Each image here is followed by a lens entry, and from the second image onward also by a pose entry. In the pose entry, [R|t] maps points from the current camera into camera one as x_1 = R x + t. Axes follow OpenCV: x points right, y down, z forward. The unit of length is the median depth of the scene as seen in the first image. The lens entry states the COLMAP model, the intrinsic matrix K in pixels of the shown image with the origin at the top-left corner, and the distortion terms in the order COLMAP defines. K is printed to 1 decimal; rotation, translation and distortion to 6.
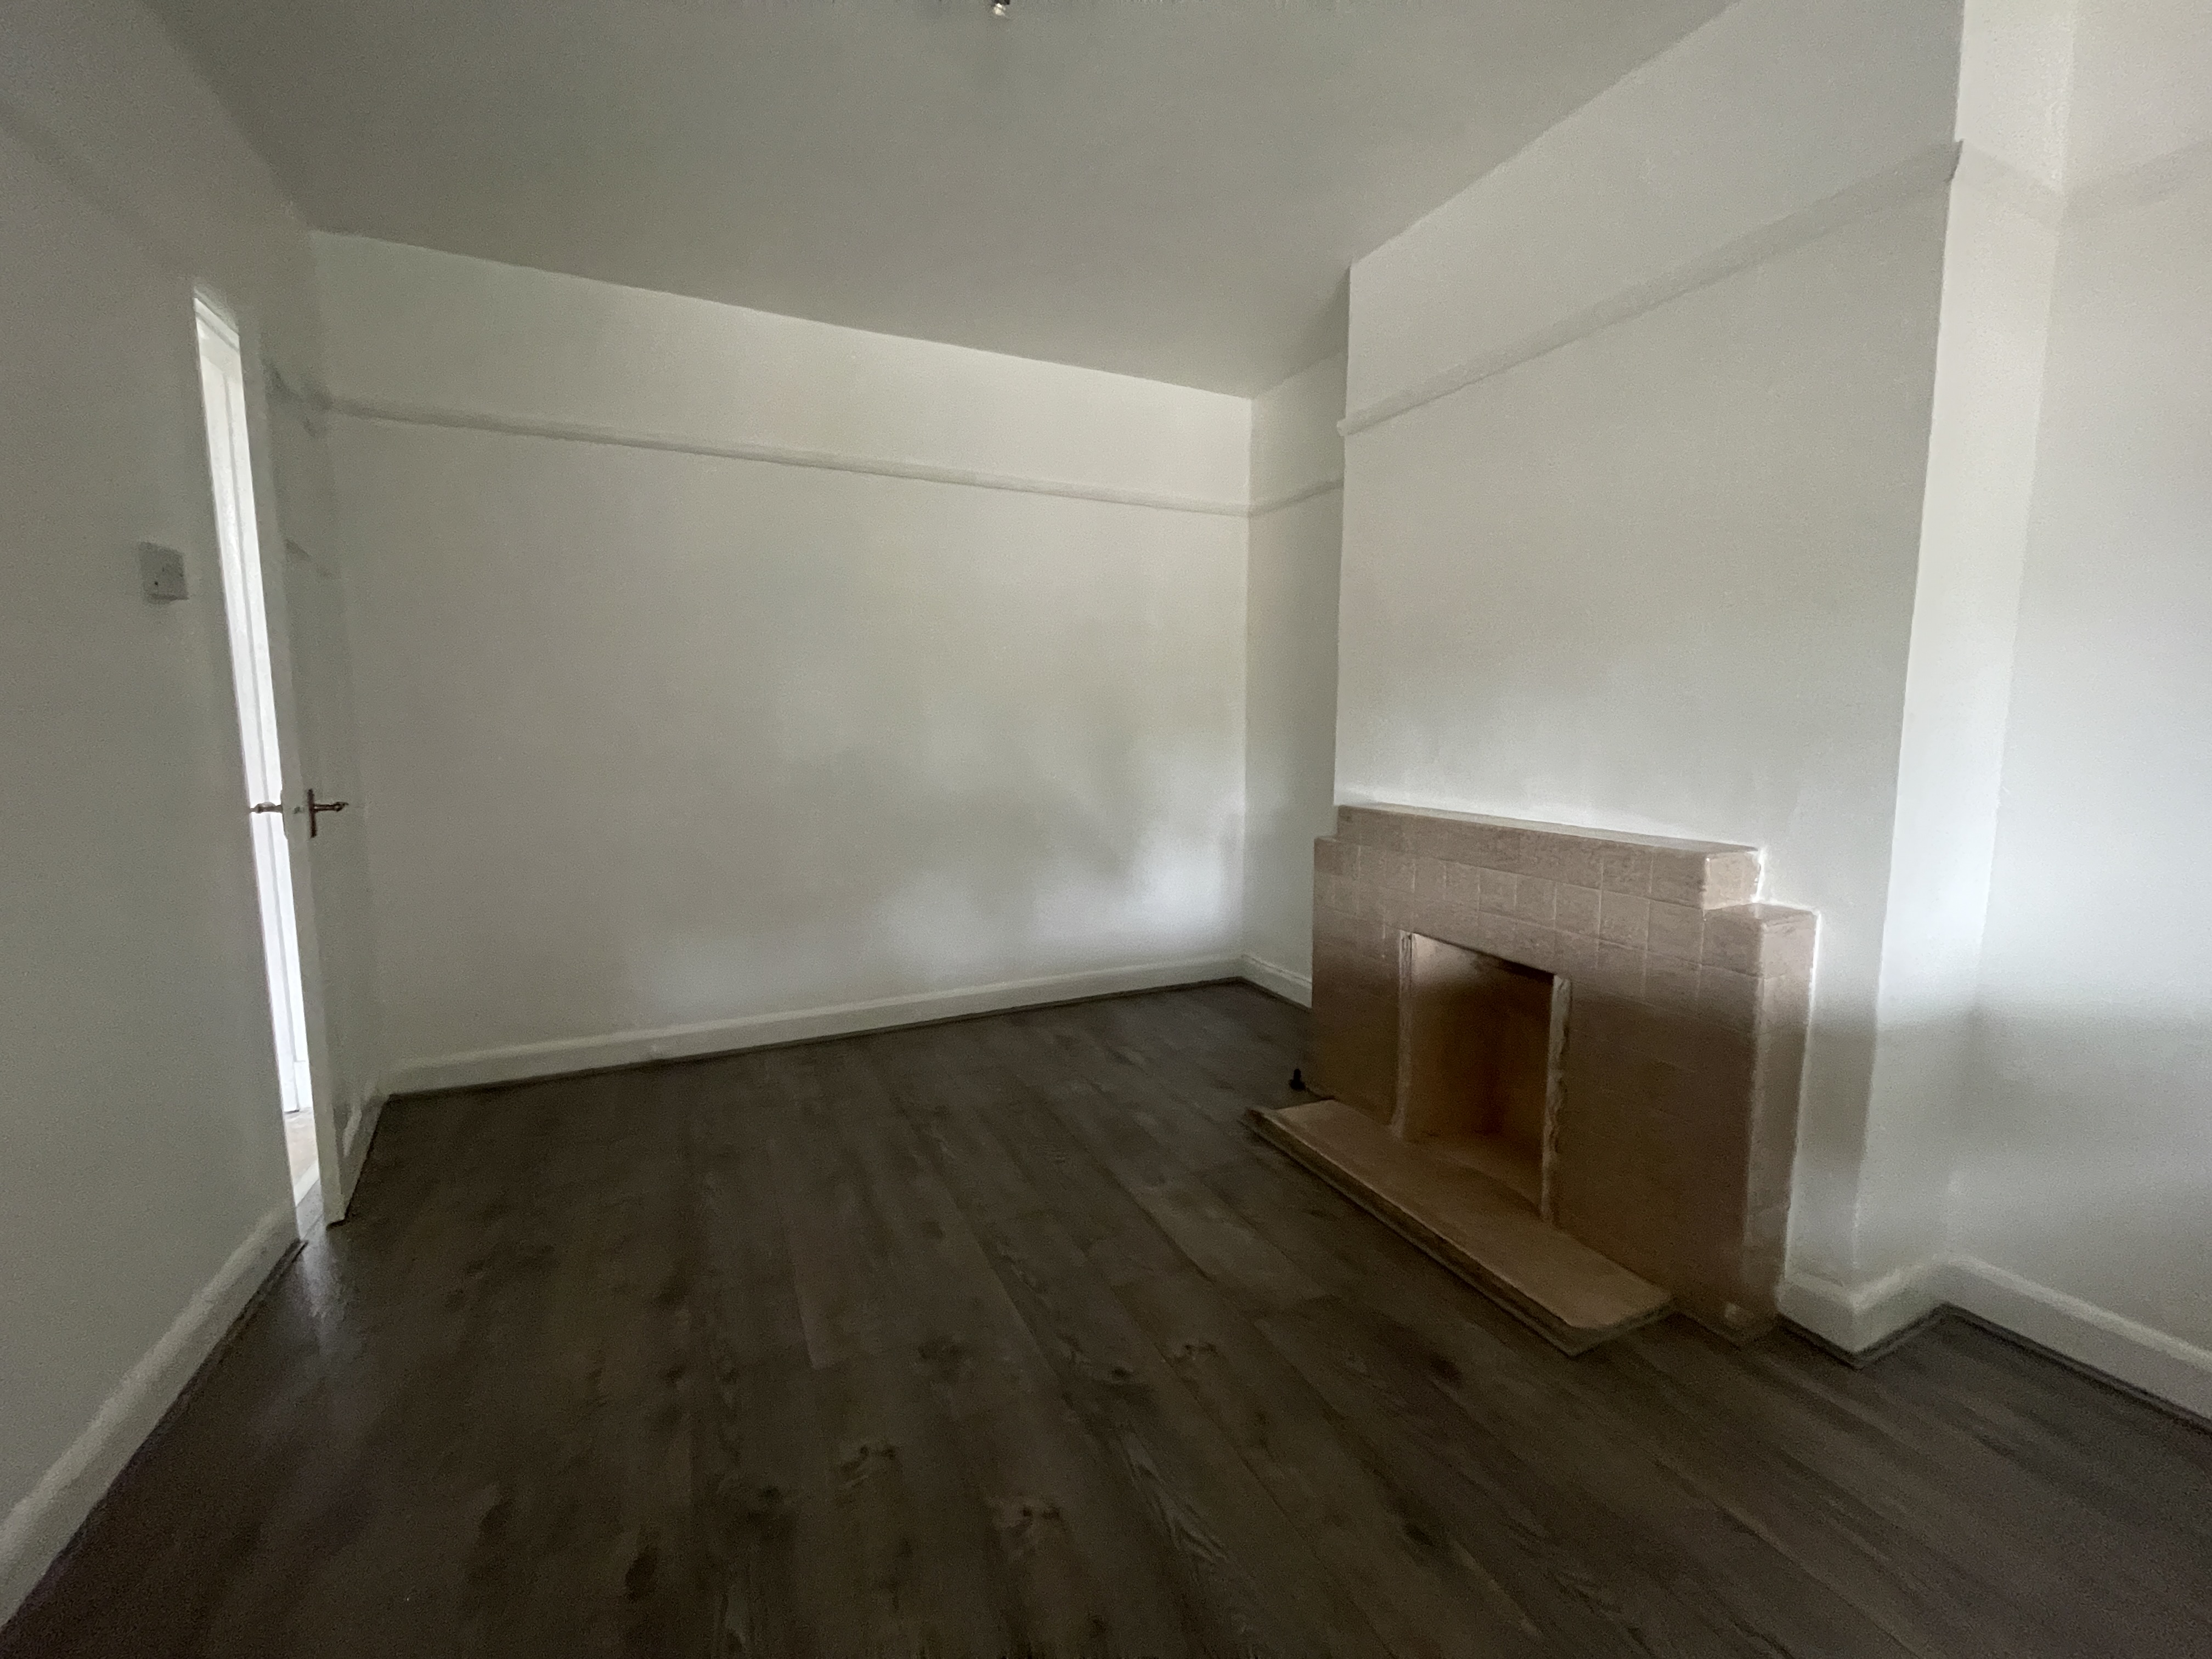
lens RADIAL K [[889.0, 0, 1094.3], [0, 889.0, 820.3], [0, 0, 1]] dist [0.000051, -0.000035]
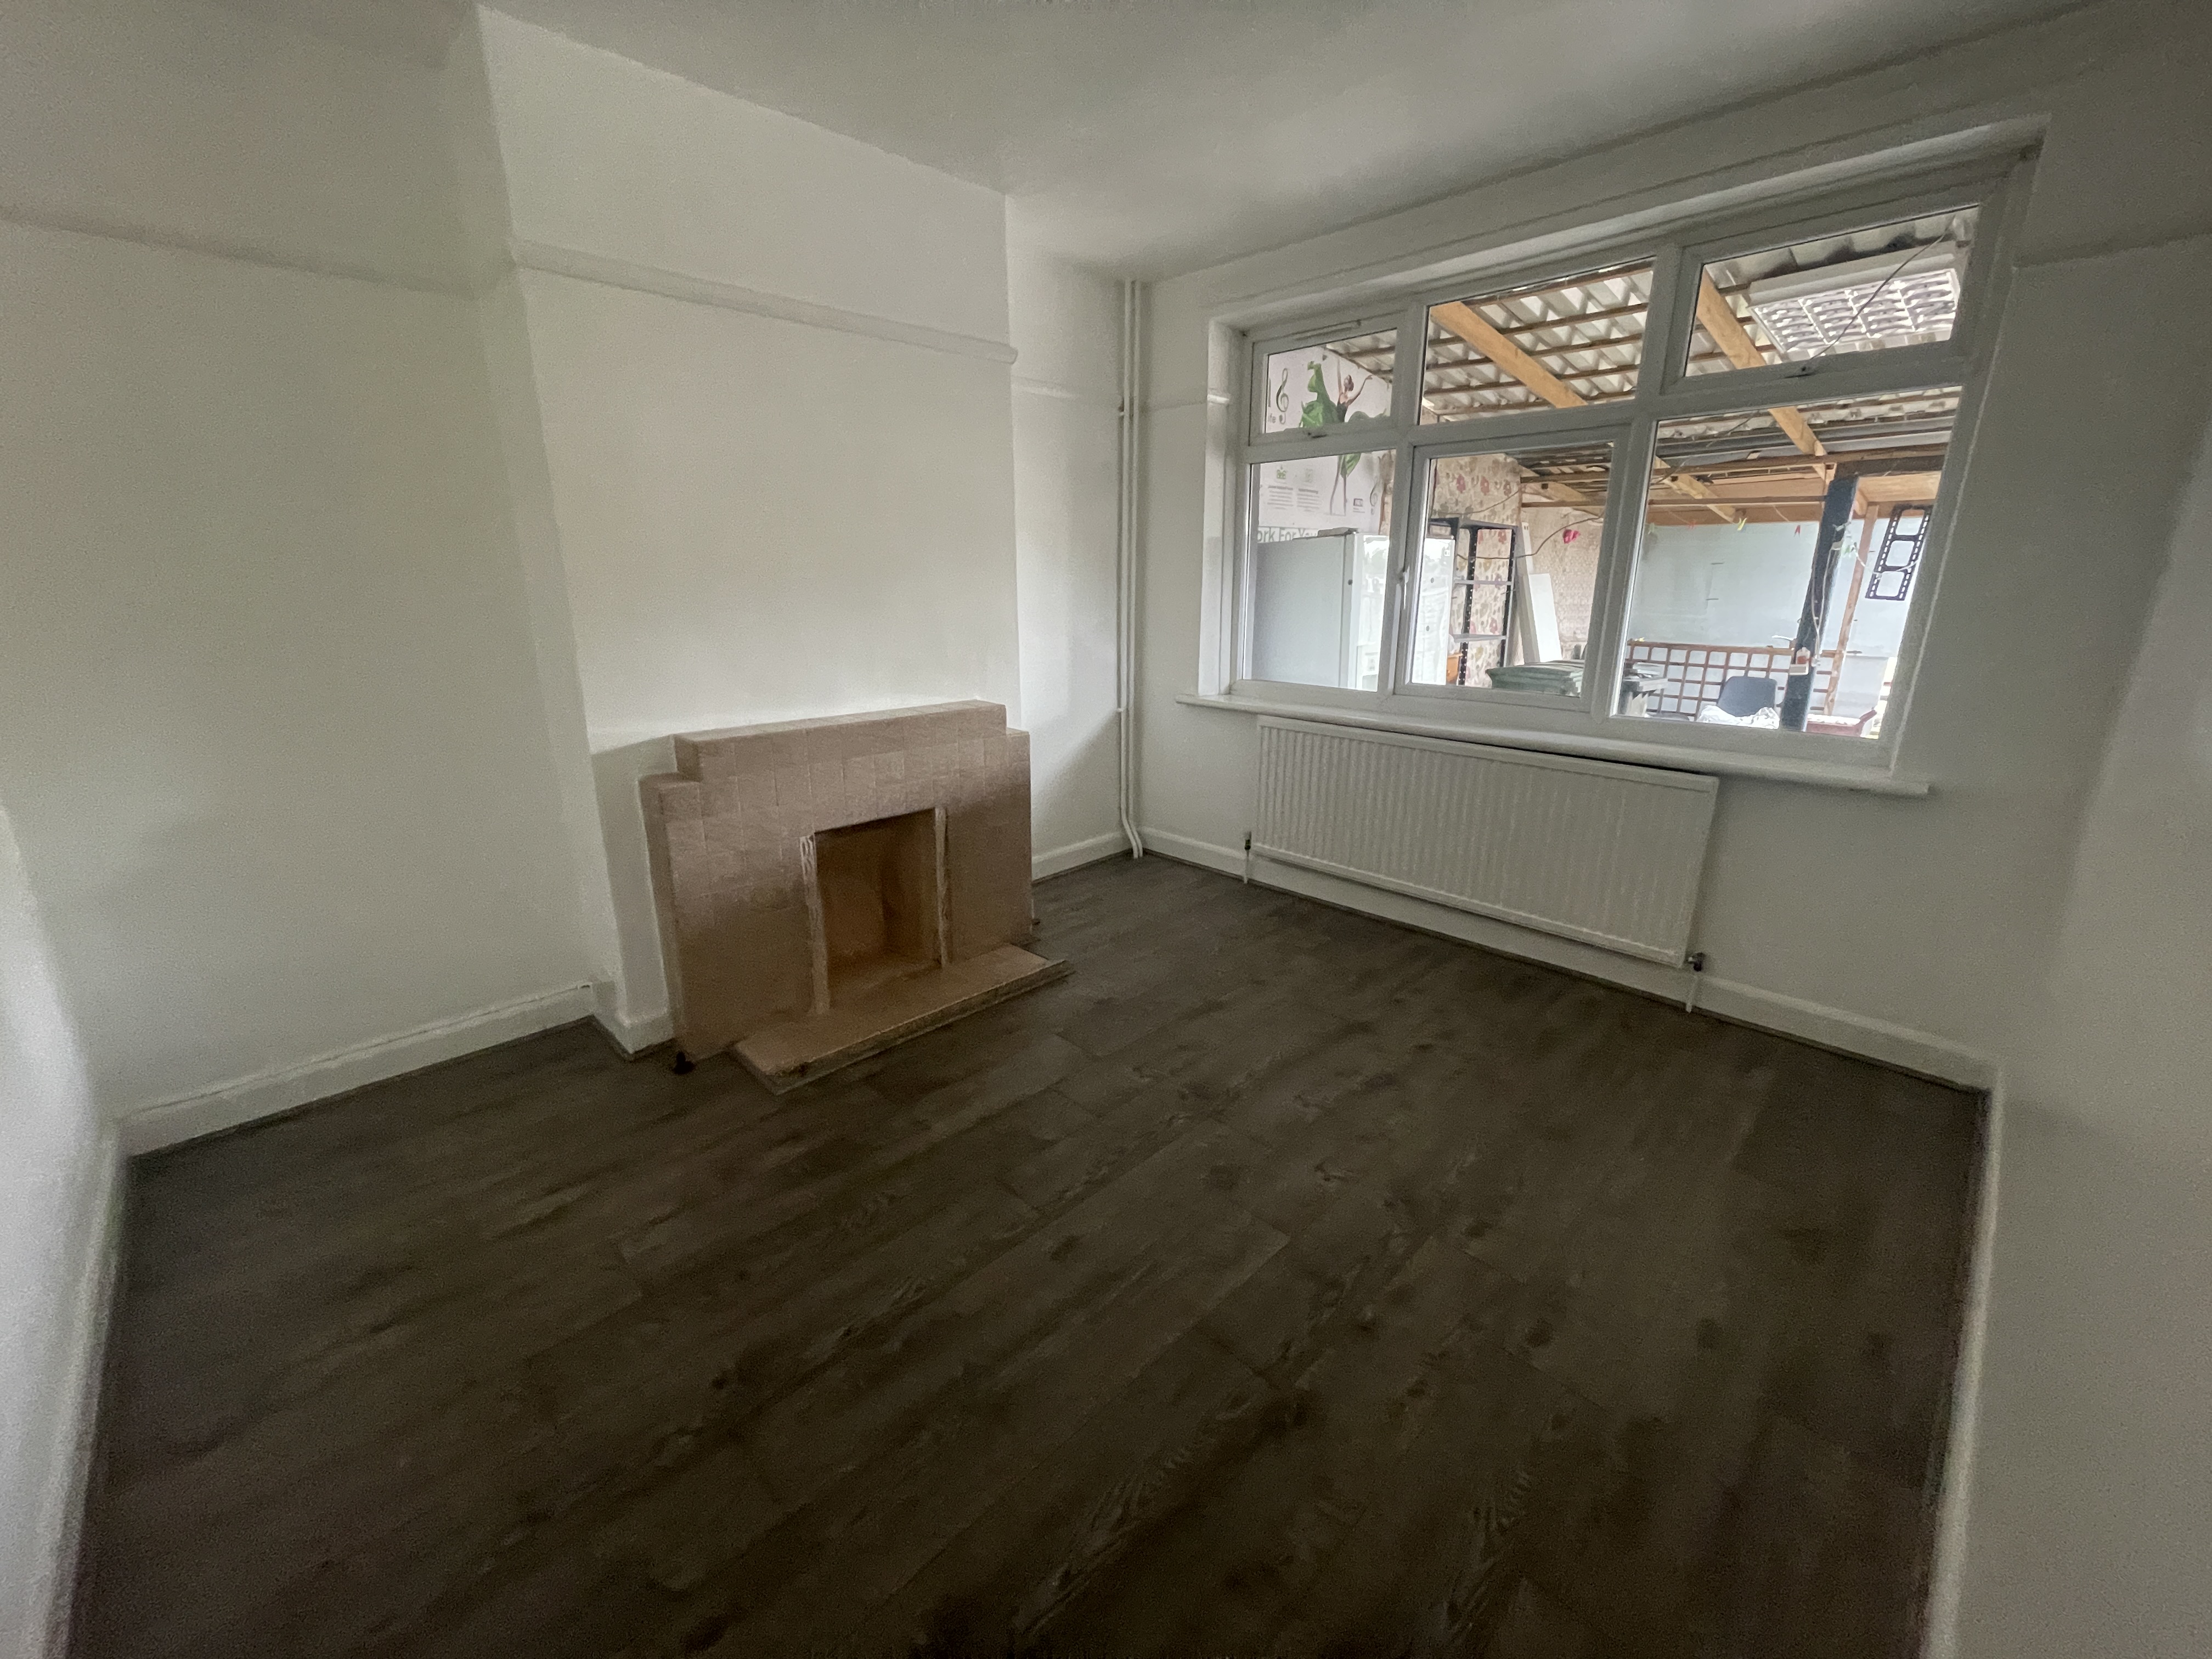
lens RADIAL K [[889.0, 0, 1094.3], [0, 889.0, 820.3], [0, 0, 1]] dist [0.000051, -0.000035]
pose [[-0.331153, -0.252669, 0.909118, -0.928521], [0.104372, 0.947760, 0.301427, -0.227508], [-0.937787, 0.194705, -0.287482, 1.183217]]
